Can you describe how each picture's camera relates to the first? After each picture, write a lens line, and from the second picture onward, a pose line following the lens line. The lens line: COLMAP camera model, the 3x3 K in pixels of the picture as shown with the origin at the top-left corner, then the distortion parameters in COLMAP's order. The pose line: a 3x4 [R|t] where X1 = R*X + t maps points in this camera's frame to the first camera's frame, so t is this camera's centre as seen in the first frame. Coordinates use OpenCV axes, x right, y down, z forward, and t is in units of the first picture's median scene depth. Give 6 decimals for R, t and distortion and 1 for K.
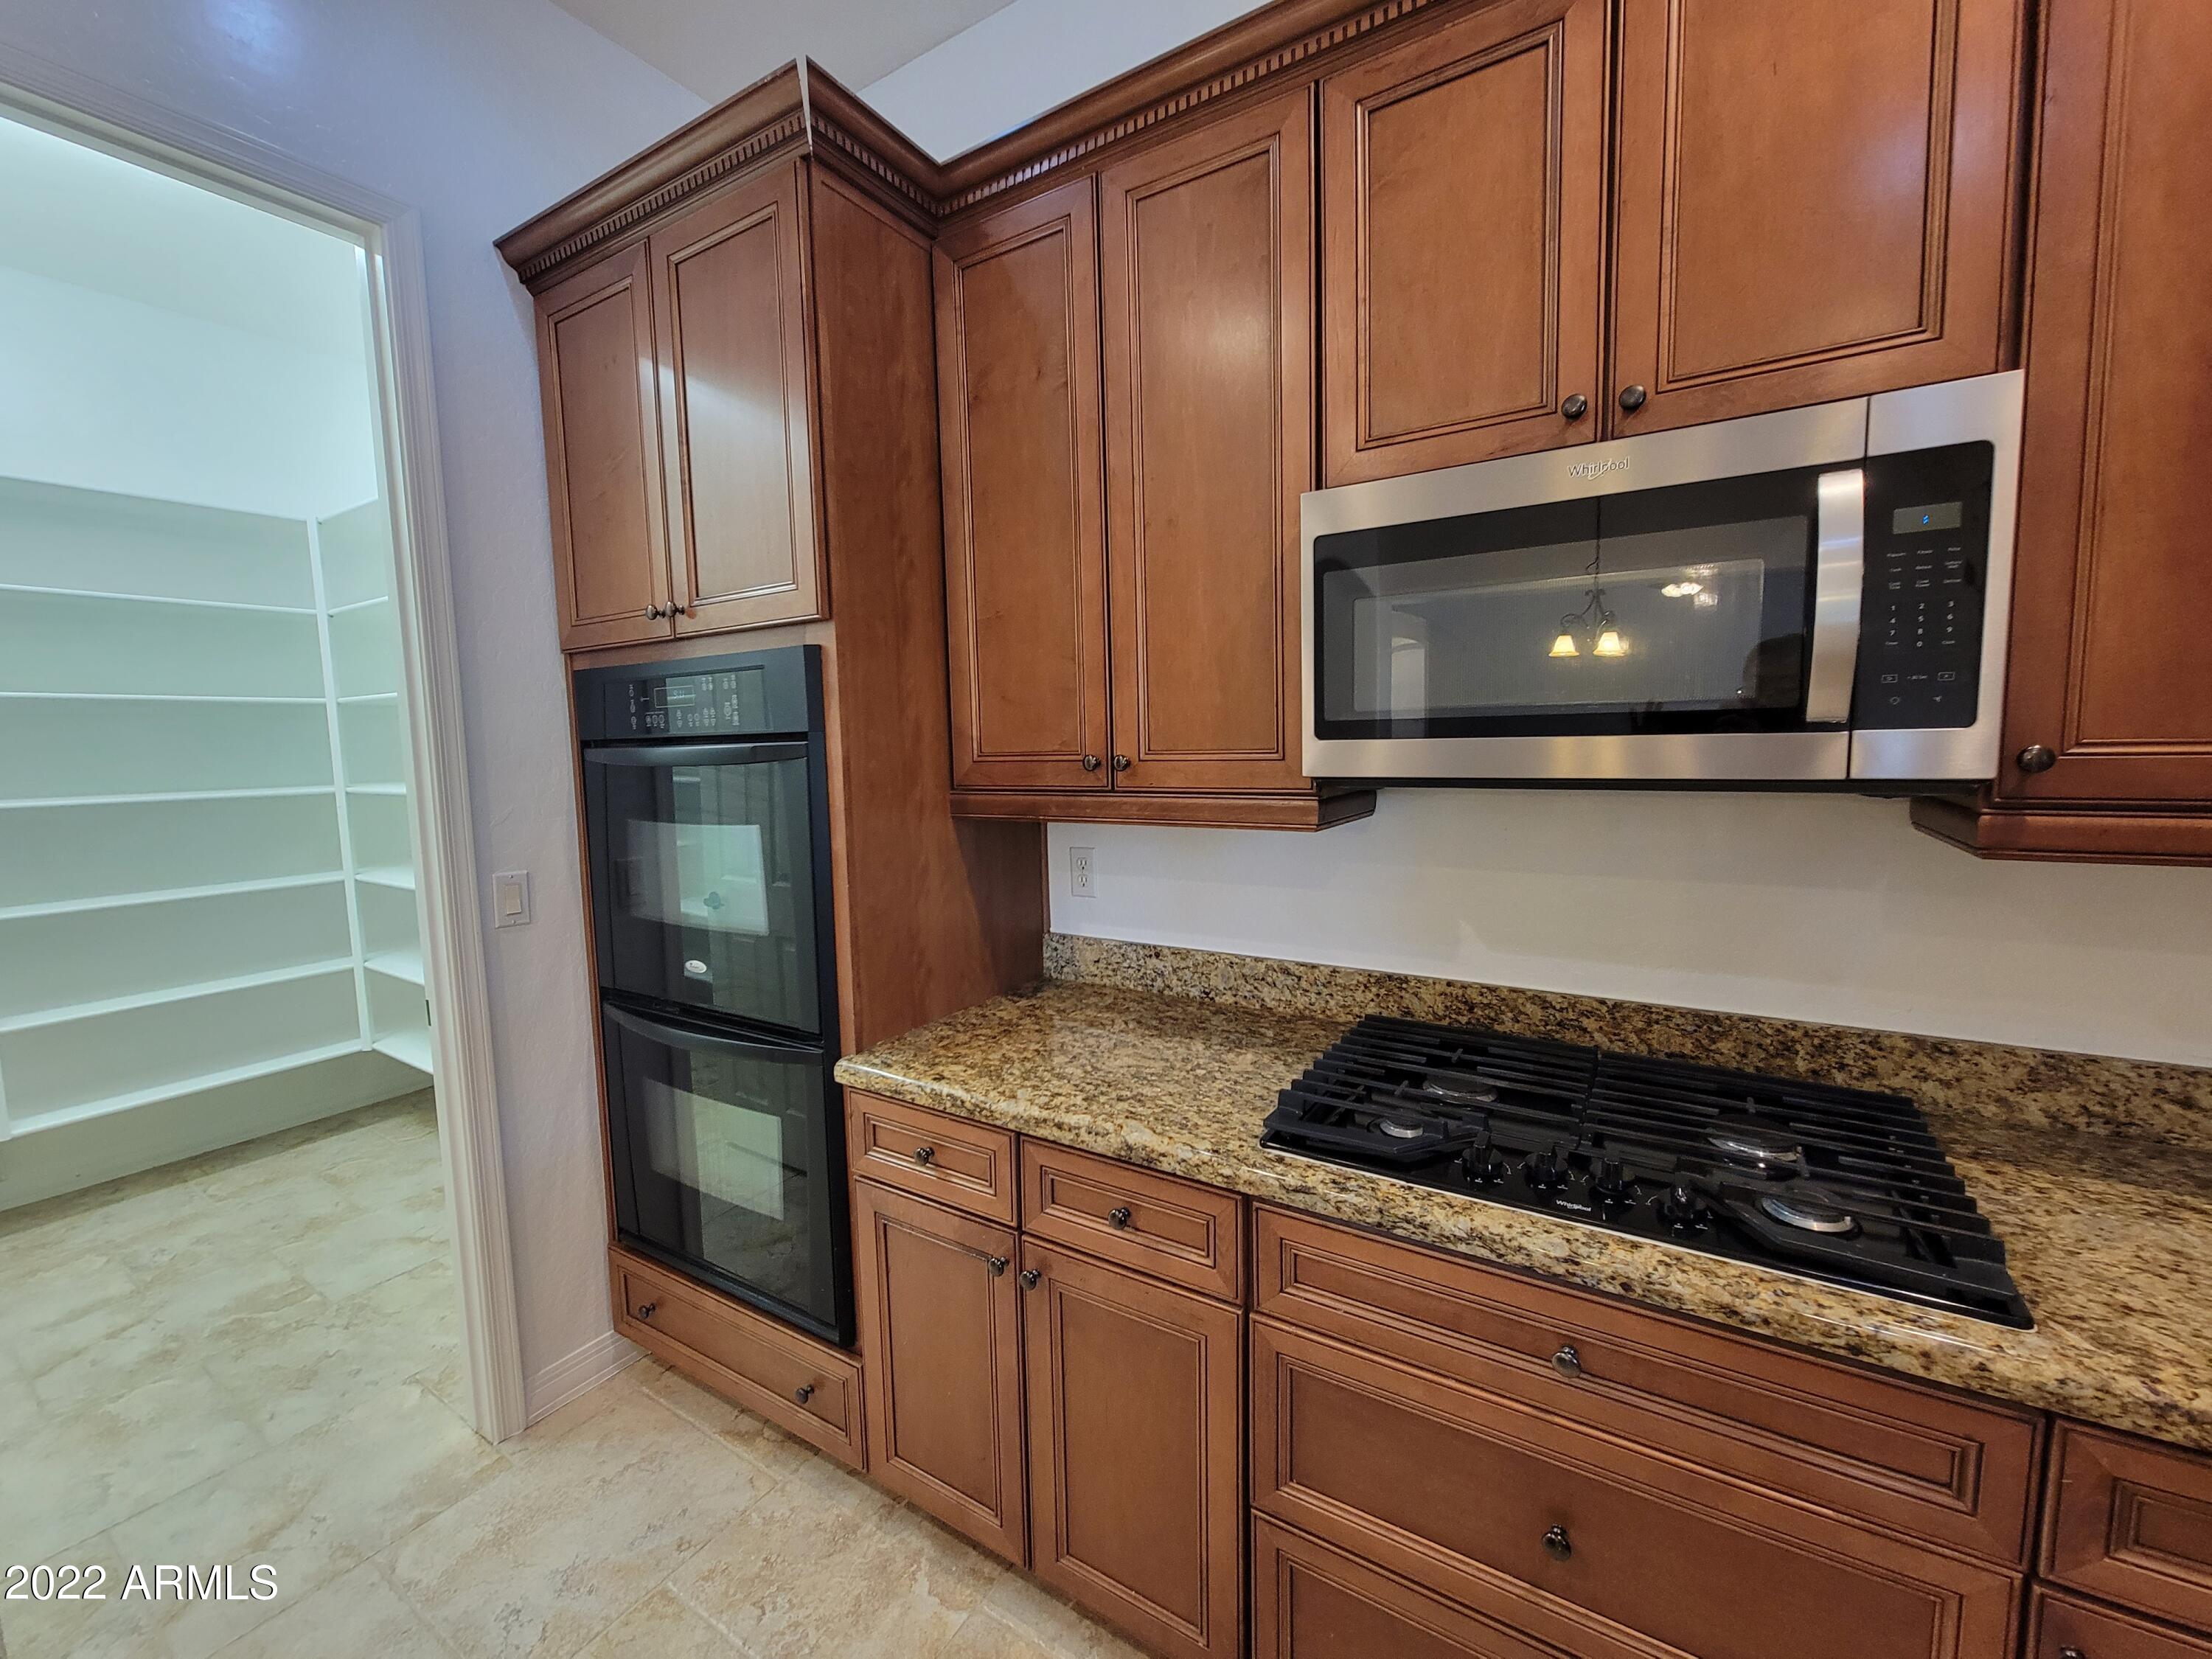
lens RADIAL K [[903.6, 0, 1109.6], [0, 903.6, 826.5], [0, 0, 1]] dist [-0.005989, -0.000318]
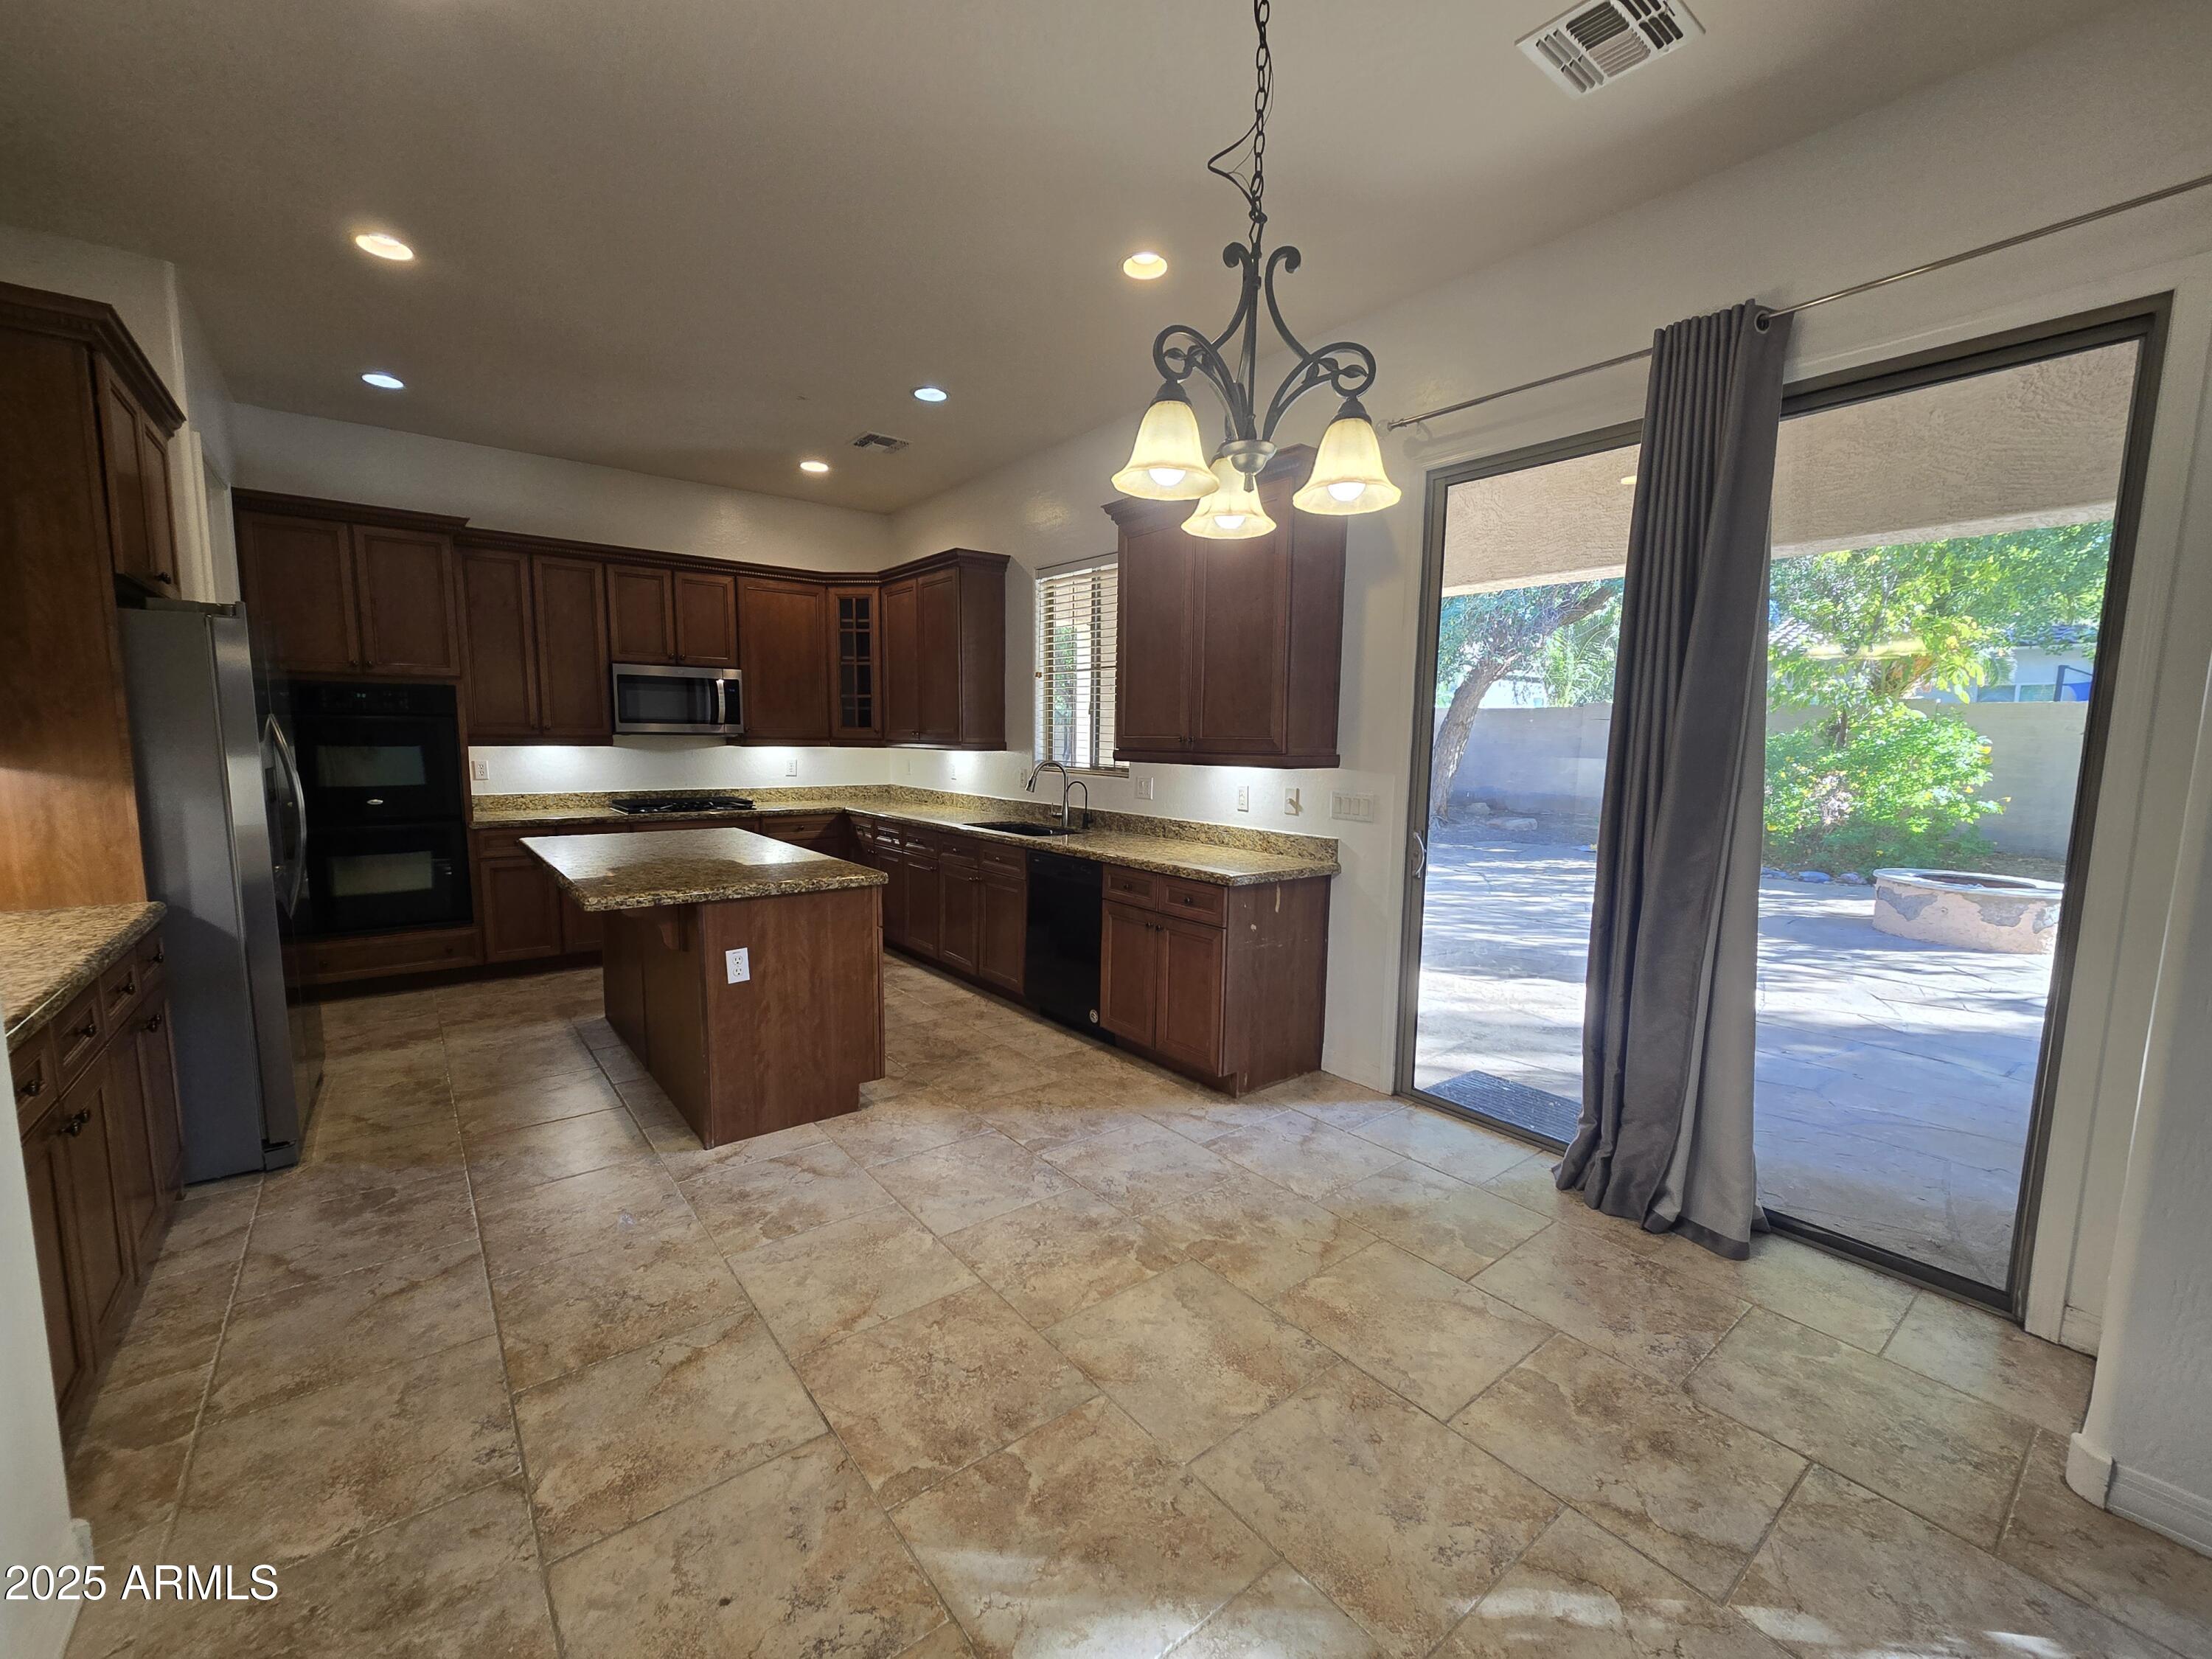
lens RADIAL K [[905.8, 0, 1111.7], [0, 905.8, 849.3], [0, 0, 1]] dist [-0.001130, 0.000628]
pose [[0.328753, -0.093084, 0.939817, -3.025532], [0.068533, 0.994859, 0.074562, 0.332041], [-0.941926, 0.039896, 0.333442, -2.525813]]
